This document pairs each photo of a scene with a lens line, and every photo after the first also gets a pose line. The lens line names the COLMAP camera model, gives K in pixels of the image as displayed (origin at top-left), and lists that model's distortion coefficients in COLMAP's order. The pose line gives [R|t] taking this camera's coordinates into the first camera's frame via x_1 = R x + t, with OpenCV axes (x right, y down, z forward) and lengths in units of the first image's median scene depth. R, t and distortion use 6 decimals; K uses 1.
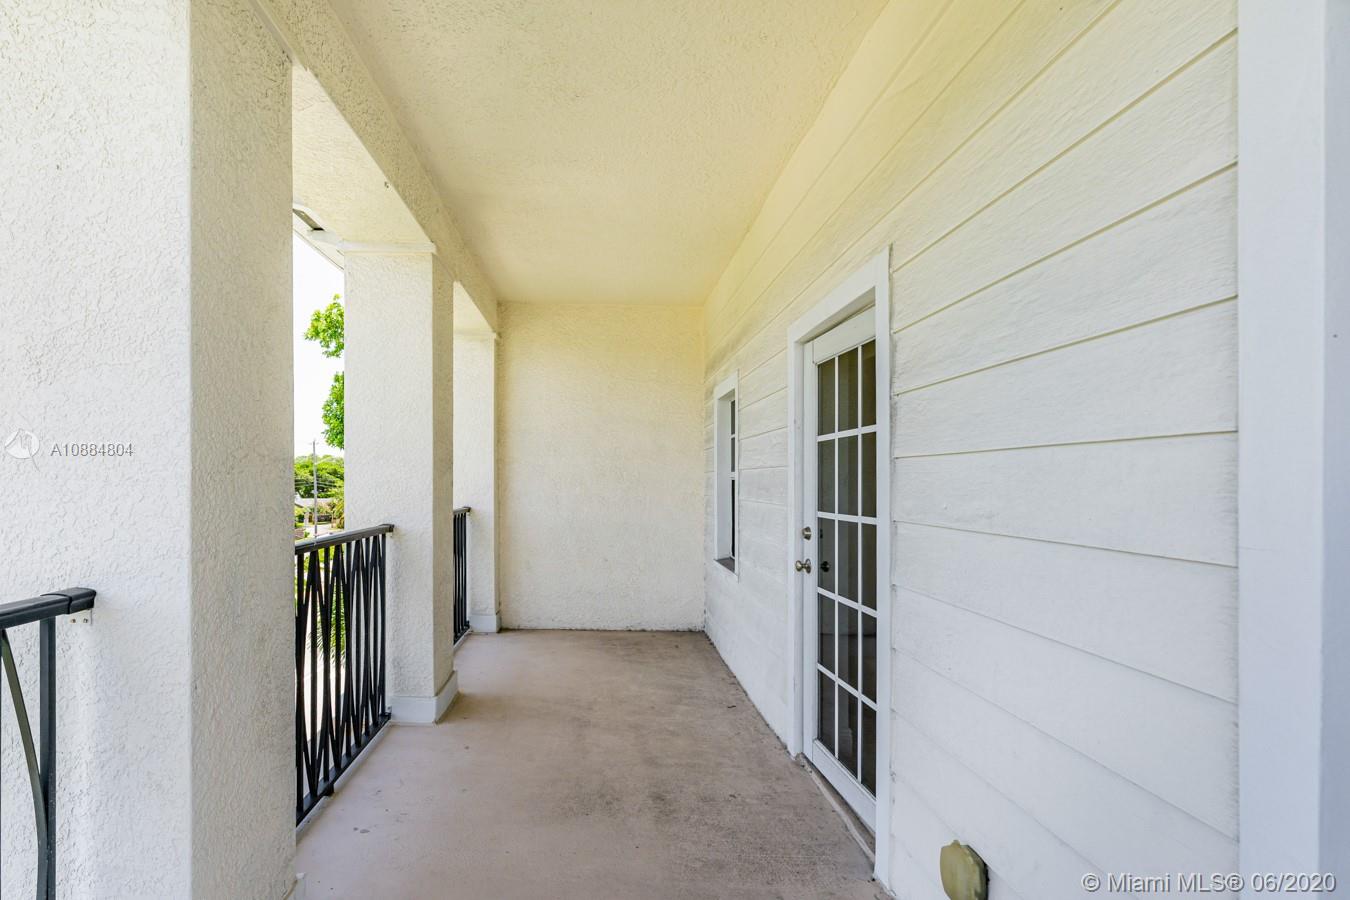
lens RADIAL K [[590.2, 0, 674.7], [0, 590.2, 479.2], [0, 0, 1]] dist [0.020477, -0.013156]
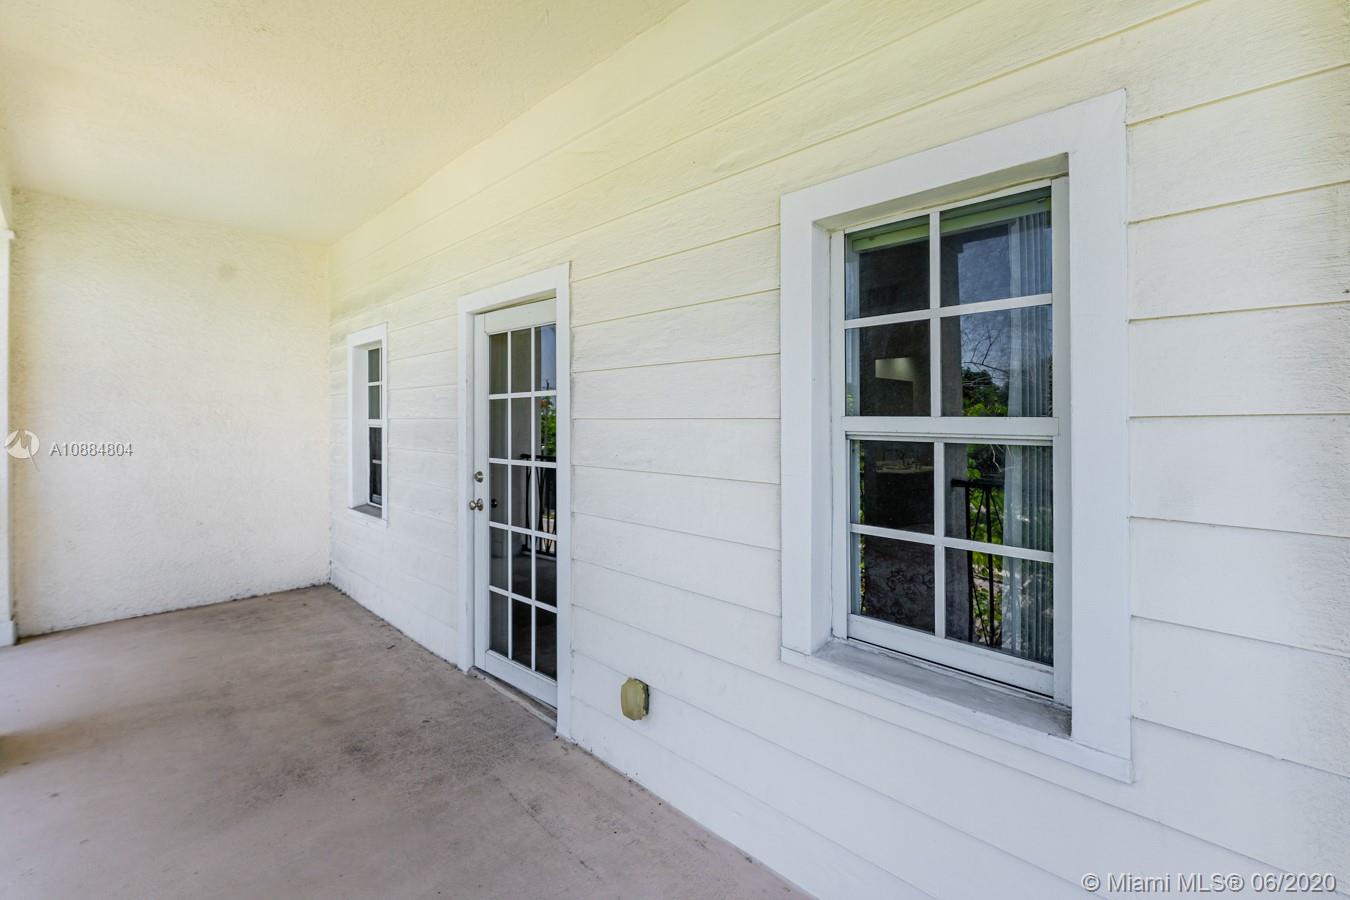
lens RADIAL K [[521.7, 0, 675.1], [0, 521.7, 411.8], [0, 0, 1]] dist [0.013136, -0.000389]
pose [[0.747523, 0.007266, 0.664197, -0.184630], [-0.001520, 0.999956, -0.009228, -0.030284], [-0.664235, 0.005889, 0.747501, -0.039036]]
